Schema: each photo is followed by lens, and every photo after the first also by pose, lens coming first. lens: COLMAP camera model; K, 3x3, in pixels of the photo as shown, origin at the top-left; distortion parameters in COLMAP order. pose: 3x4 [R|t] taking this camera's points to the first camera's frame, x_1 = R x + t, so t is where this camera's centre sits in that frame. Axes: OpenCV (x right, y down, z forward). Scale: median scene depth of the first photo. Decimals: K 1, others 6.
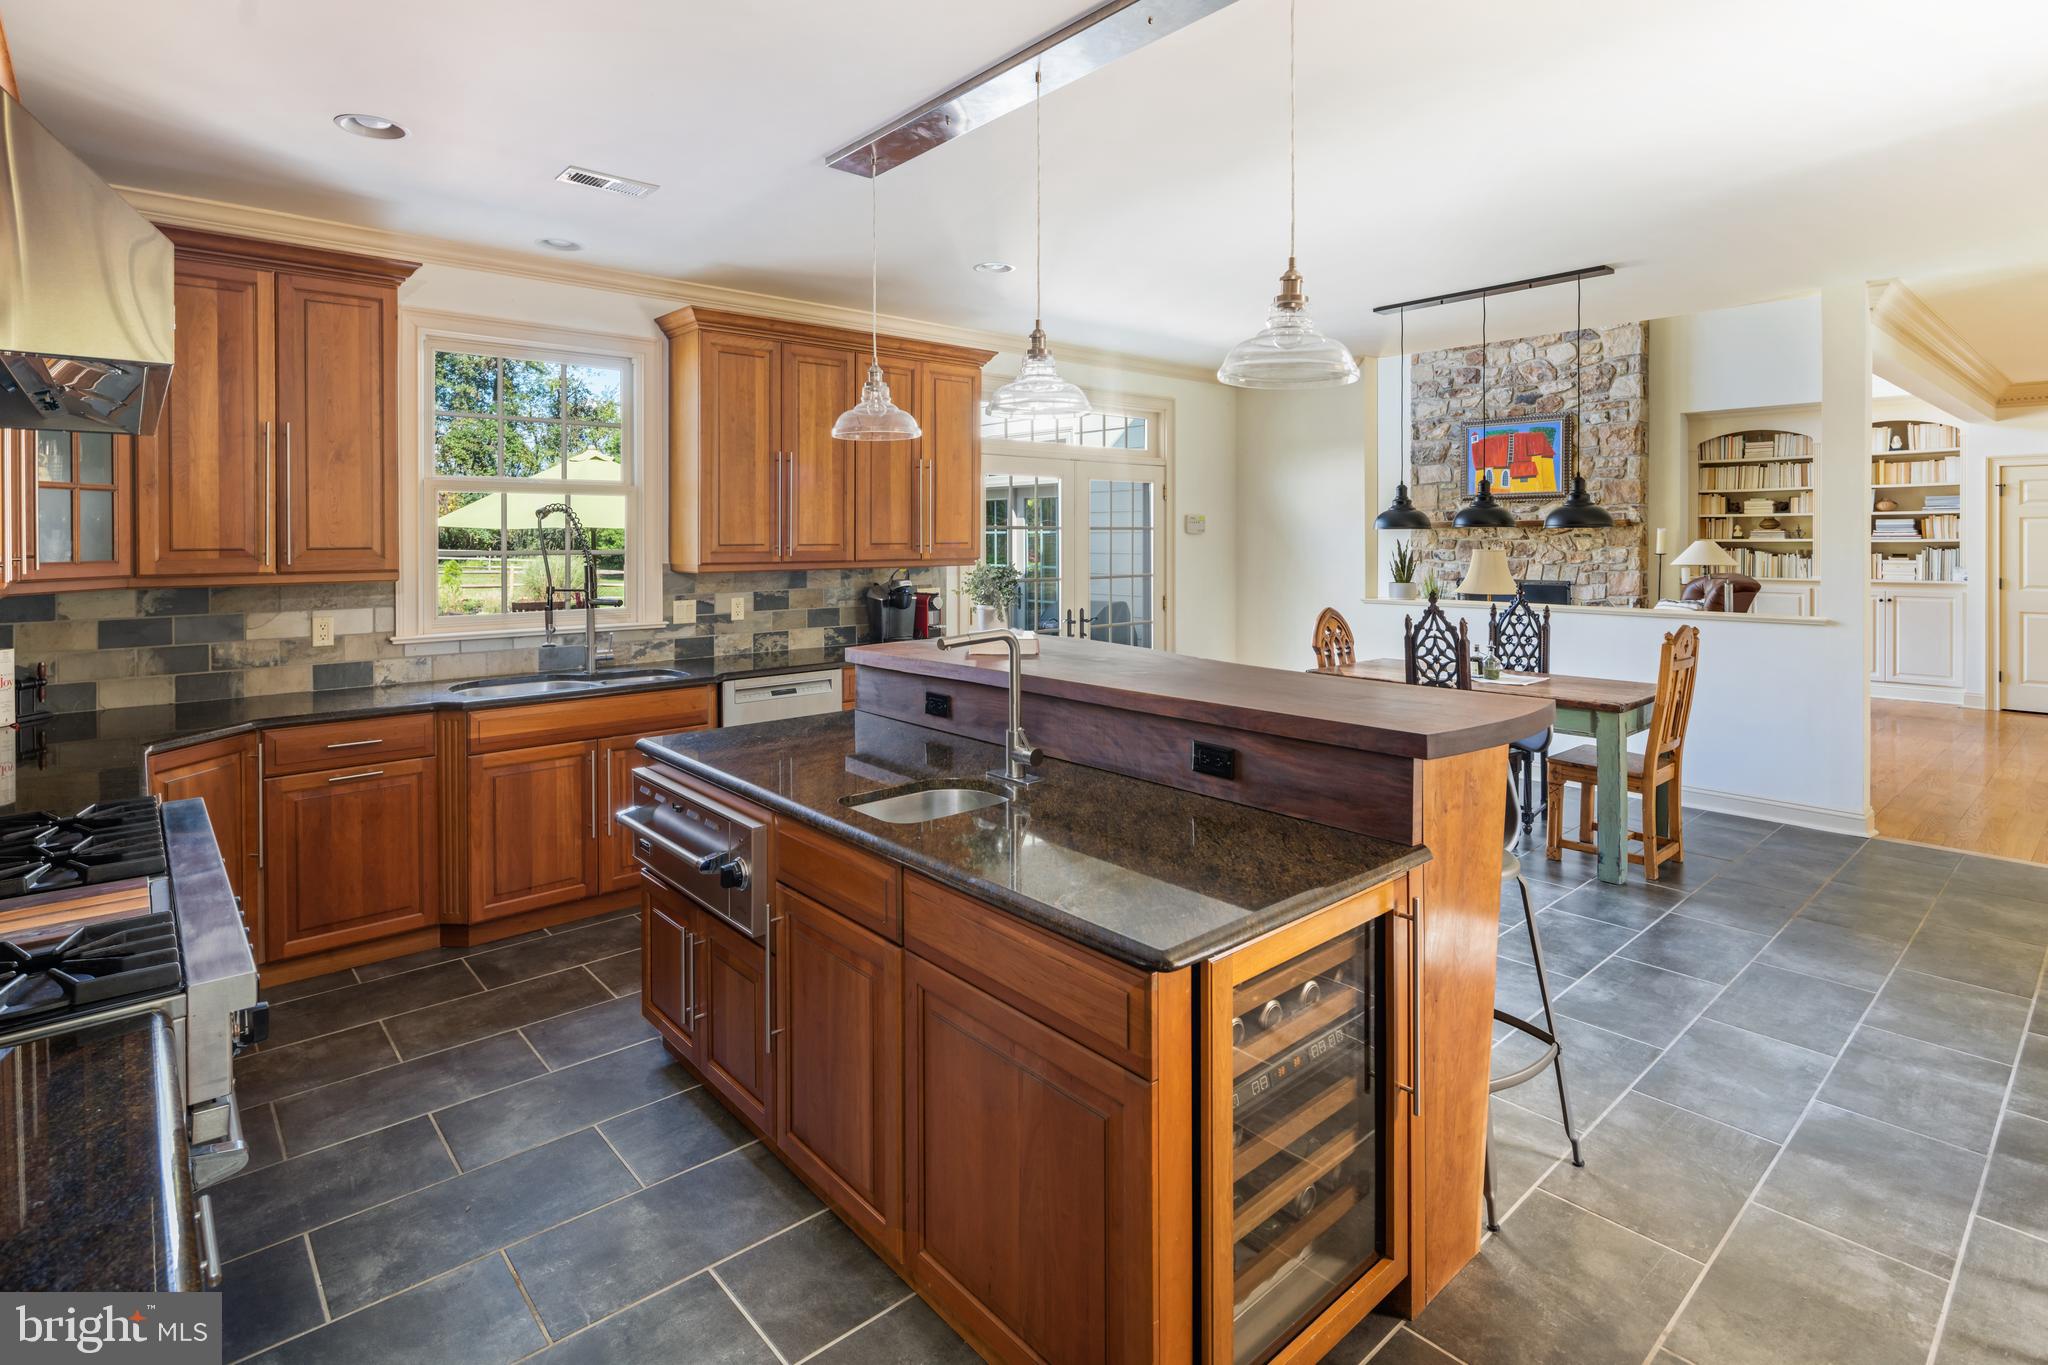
lens RADIAL K [[1009.6, 0, 1021.4], [0, 1009.6, 625.1], [0, 0, 1]] dist [-0.003356, -0.000848]
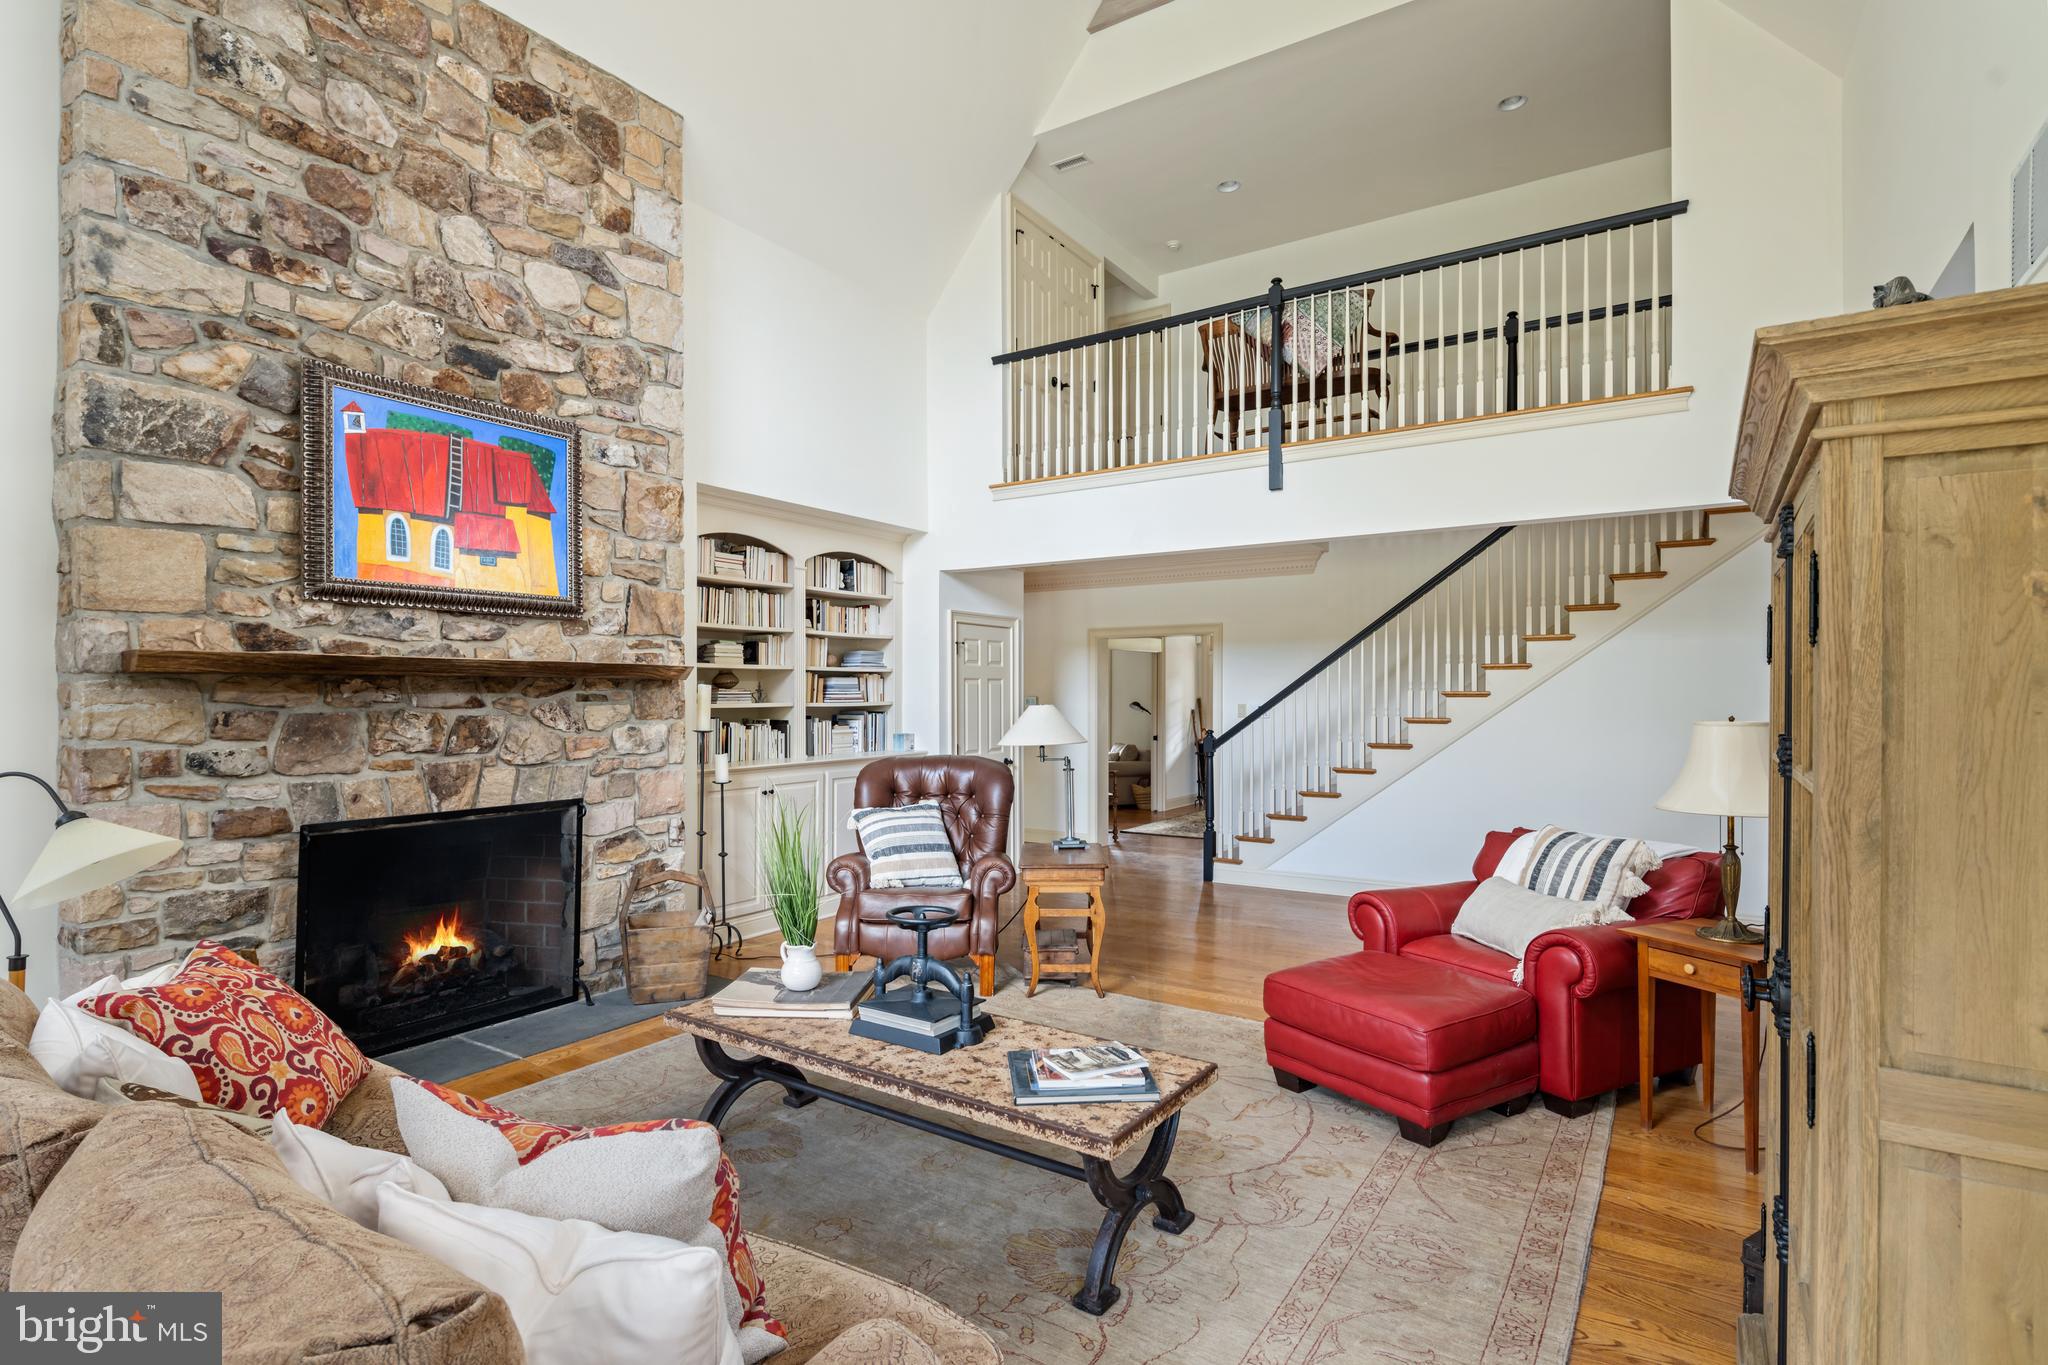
lens RADIAL K [[1009.6, 0, 1023.7], [0, 1009.6, 689.4], [0, 0, 1]] dist [-0.003356, -0.000848]
pose [[-0.252519, 0.007088, 0.967566, 0.057622], [0.086366, 0.996147, 0.015243, -0.081815], [-0.963730, 0.087414, -0.252158, 0.916747]]
